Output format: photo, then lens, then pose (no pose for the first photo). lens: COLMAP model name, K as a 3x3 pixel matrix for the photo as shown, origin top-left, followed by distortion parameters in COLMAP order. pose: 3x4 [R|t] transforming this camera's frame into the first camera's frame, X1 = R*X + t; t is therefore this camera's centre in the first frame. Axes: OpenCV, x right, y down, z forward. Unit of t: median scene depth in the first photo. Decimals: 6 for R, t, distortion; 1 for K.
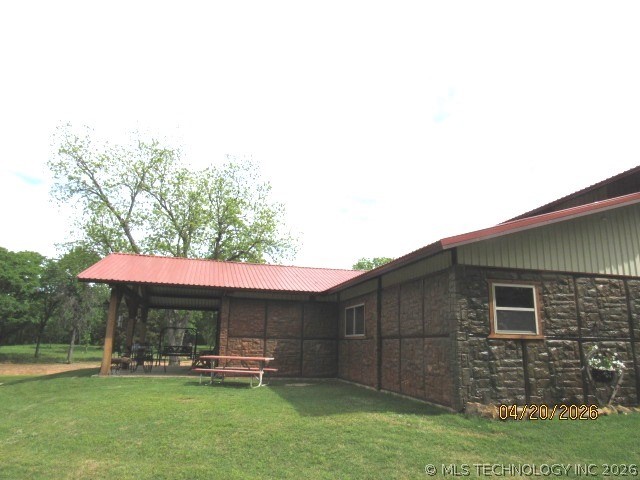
lens RADIAL K [[464.7, 0, 319.9], [0, 464.7, 241.9], [0, 0, 1]] dist [0.000448, 0.001276]
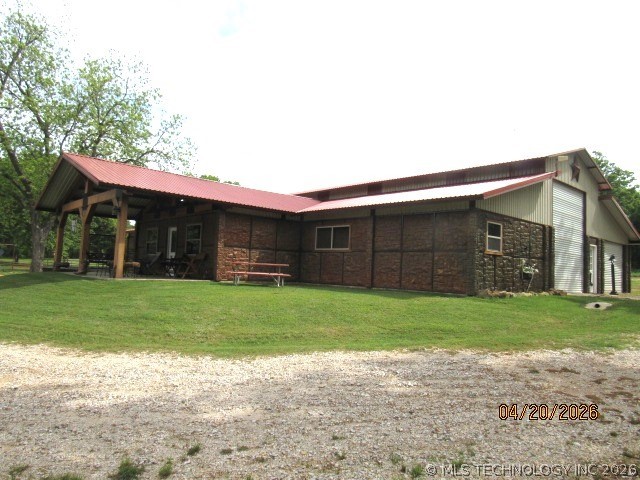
lens RADIAL K [[464.7, 0, 320.9], [0, 464.7, 239.2], [0, 0, 1]] dist [0.000448, 0.001276]
pose [[0.875645, 0.048880, 0.480475, -0.740017], [-0.129032, 0.982379, 0.135216, 0.004785], [-0.465399, -0.180397, 0.866522, -0.128414]]
